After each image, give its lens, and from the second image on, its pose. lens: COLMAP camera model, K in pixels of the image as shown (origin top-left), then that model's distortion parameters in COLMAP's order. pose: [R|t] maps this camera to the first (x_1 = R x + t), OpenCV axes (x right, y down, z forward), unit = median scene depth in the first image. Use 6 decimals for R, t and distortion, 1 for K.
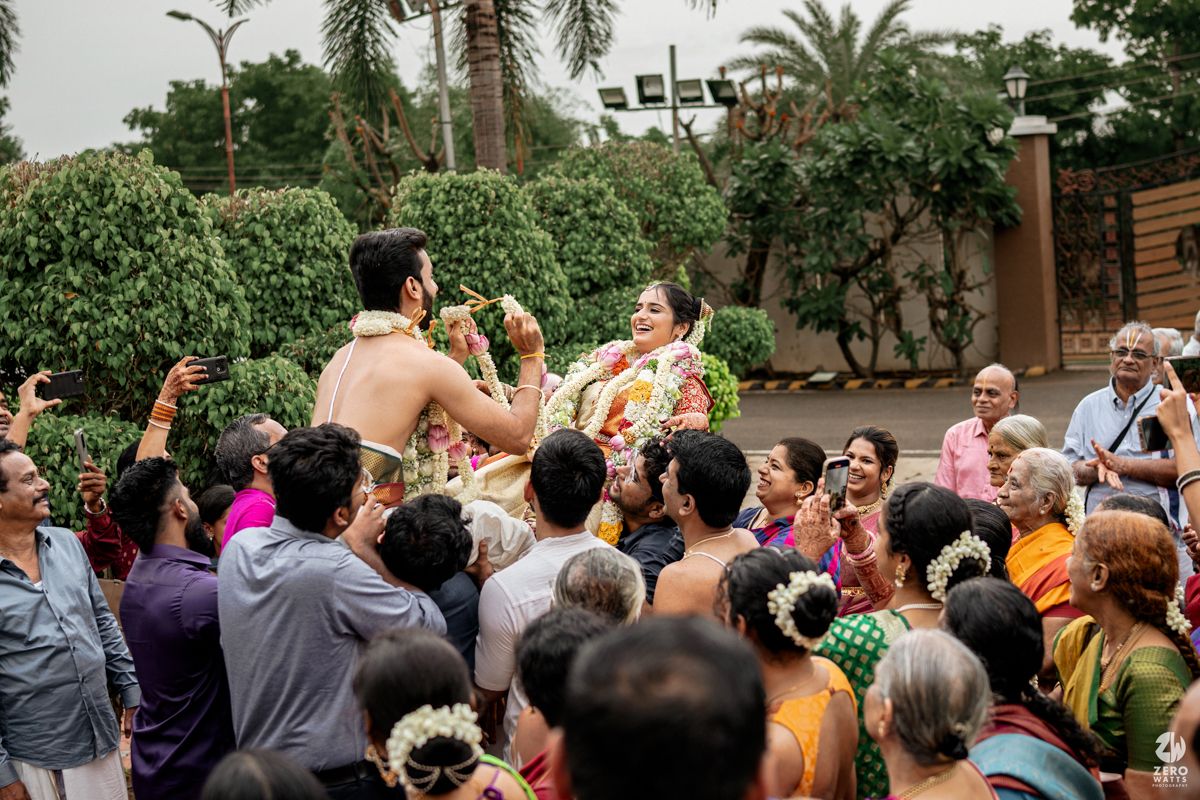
lens RADIAL K [[1713.2, 0, 600.0], [0, 1713.2, 400.0], [0, 0, 1]] dist [-0.168938, 0.111925]
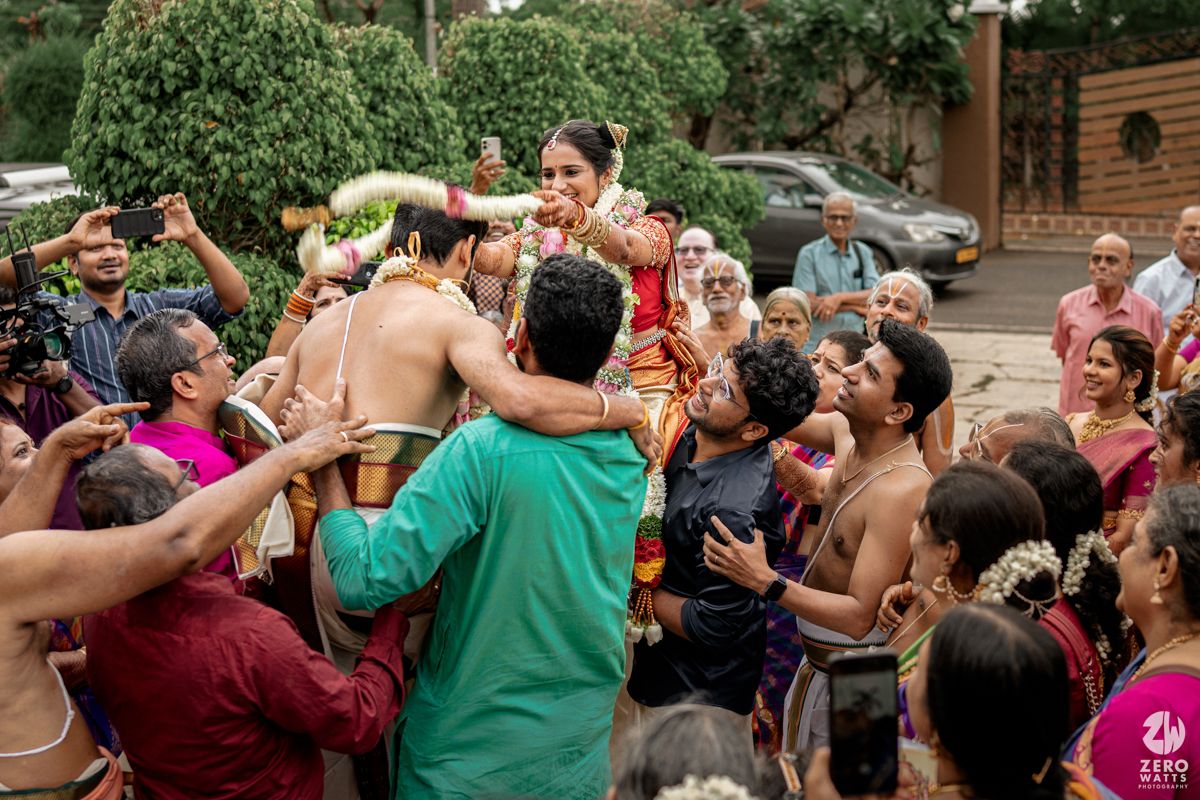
lens RADIAL K [[1713.2, 0, 600.0], [0, 1713.2, 400.0], [0, 0, 1]] dist [-0.168938, 0.111925]
pose [[0.995628, 0.031523, 0.087930, -0.116348], [-0.038392, 0.996248, 0.077563, 0.006931], [-0.085155, -0.080599, 0.993102, 0.013016]]
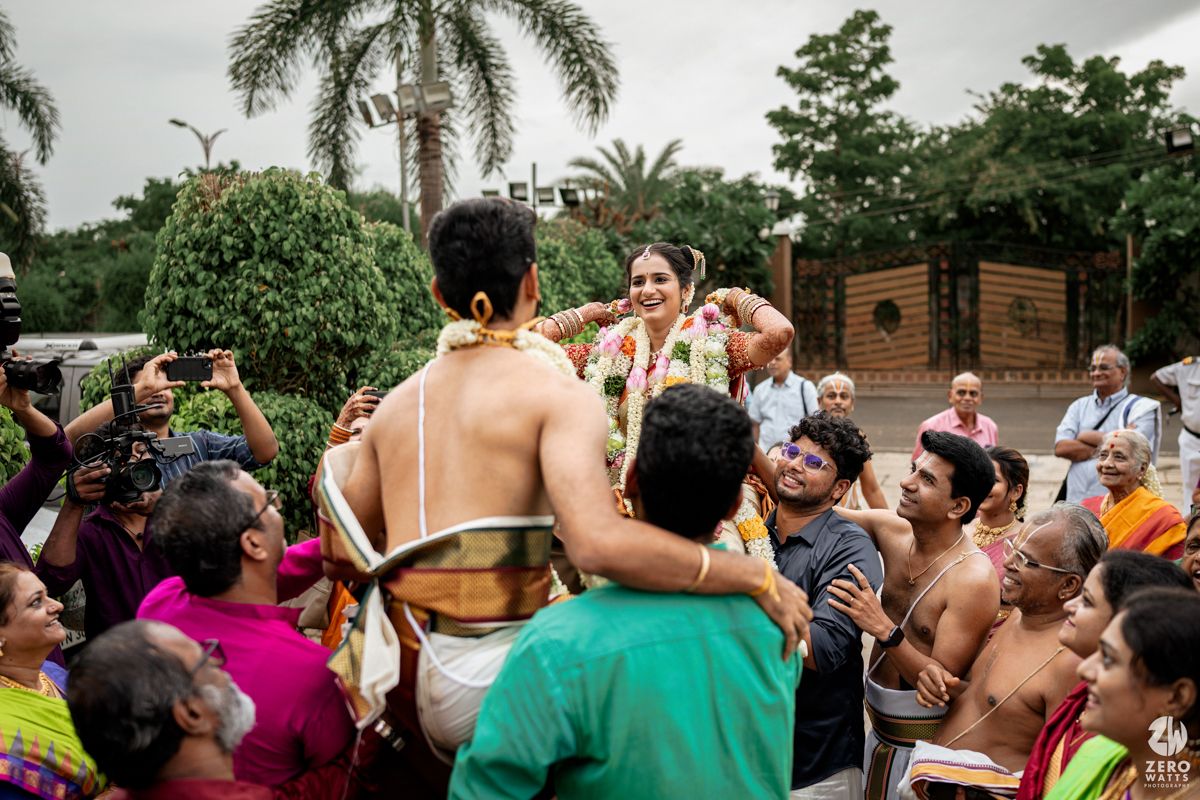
lens RADIAL K [[1119.9, 0, 600.0], [0, 1119.9, 400.0], [0, 0, 1]] dist [-0.165940, 0.142010]
pose [[0.984723, 0.026315, 0.172126, -0.143111], [-0.024162, 0.999602, -0.014596, 0.013310], [-0.172442, 0.010214, 0.984967, 0.145781]]
